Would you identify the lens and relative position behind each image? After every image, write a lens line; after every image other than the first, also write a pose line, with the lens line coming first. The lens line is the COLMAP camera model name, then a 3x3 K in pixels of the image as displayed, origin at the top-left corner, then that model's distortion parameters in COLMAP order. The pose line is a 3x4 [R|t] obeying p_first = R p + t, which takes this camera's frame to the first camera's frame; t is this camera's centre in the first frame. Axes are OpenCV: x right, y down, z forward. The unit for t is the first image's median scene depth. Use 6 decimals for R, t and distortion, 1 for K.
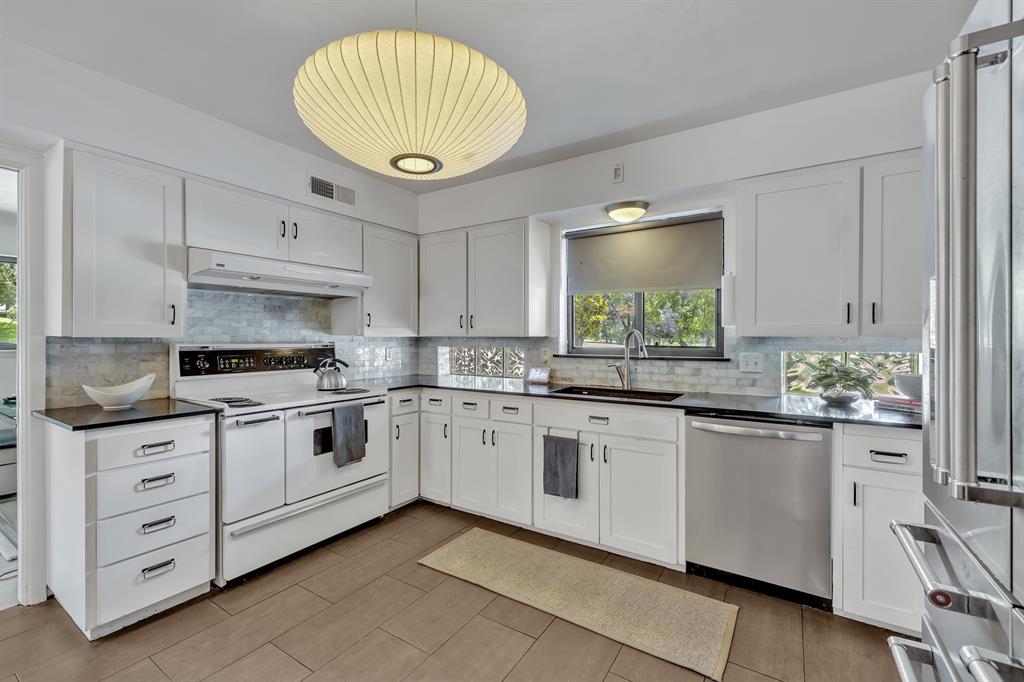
lens RADIAL K [[437.4, 0, 501.0], [0, 437.4, 339.7], [0, 0, 1]] dist [0.004105, 0.000445]
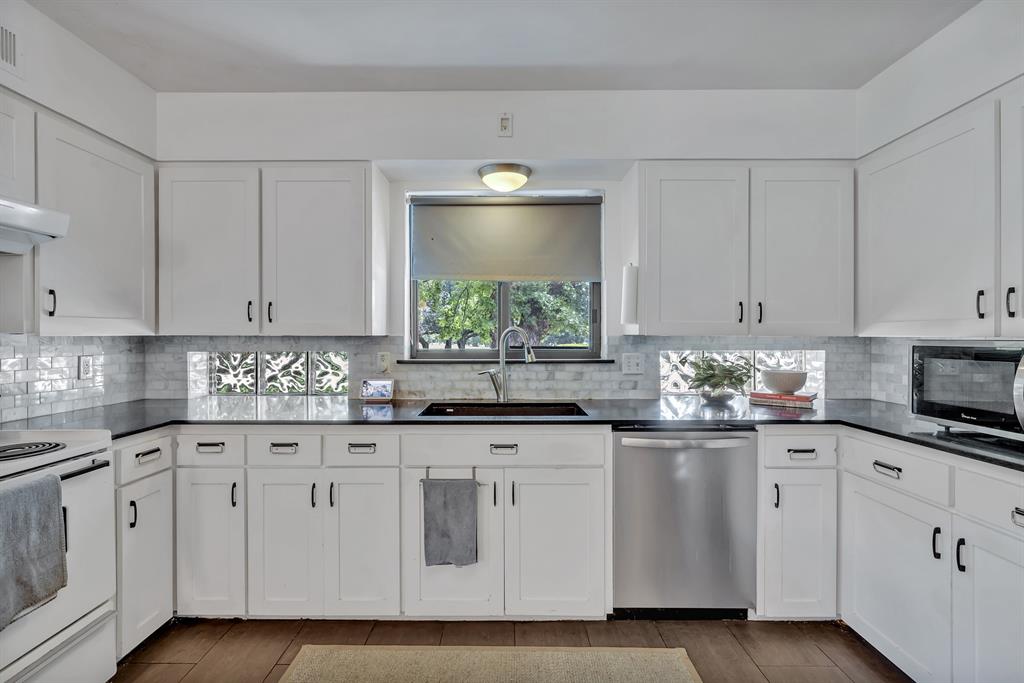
lens RADIAL K [[460.4, 0, 503.6], [0, 460.4, 340.4], [0, 0, 1]] dist [-0.005547, 0.001152]
pose [[0.839677, -0.005430, 0.543059, -0.168265], [0.004008, 0.999985, 0.003802, -0.001552], [-0.543072, -0.001015, 0.839686, 0.300852]]
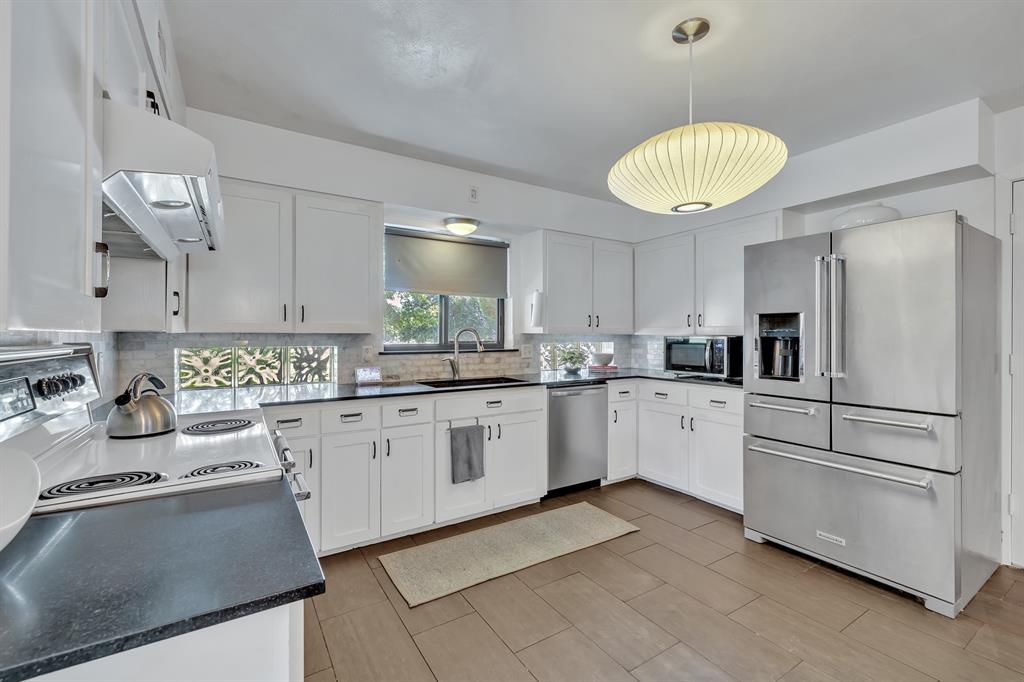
lens RADIAL K [[437.4, 0, 504.1], [0, 437.4, 336.5], [0, 0, 1]] dist [0.004105, 0.000445]
pose [[0.417905, -0.003613, 0.908484, -0.719939], [0.004573, 0.999988, 0.001873, -0.000904], [-0.908479, 0.003371, 0.417916, 0.412604]]
